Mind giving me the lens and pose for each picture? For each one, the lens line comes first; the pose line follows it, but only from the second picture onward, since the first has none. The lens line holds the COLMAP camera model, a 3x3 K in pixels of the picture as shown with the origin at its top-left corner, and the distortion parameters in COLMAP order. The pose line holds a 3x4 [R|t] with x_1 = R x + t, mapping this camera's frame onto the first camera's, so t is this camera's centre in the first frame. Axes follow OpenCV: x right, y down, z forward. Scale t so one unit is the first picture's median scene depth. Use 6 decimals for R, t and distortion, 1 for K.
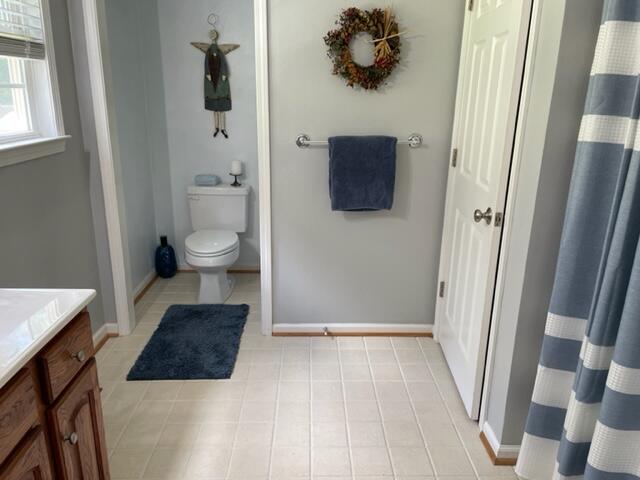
lens RADIAL K [[482.3, 0, 323.2], [0, 482.3, 237.2], [0, 0, 1]] dist [0.079259, -0.098078]
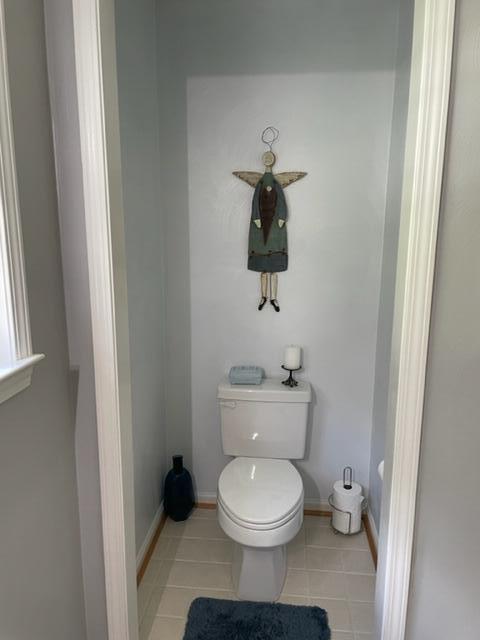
lens RADIAL K [[482.3, 0, 231.3], [0, 482.3, 327.7], [0, 0, 1]] dist [0.079259, -0.098078]
pose [[0.989564, 0.014550, -0.143358, -0.208481], [-0.025461, 0.996891, -0.074569, -0.165443], [0.141827, 0.077441, 0.986858, 0.435906]]
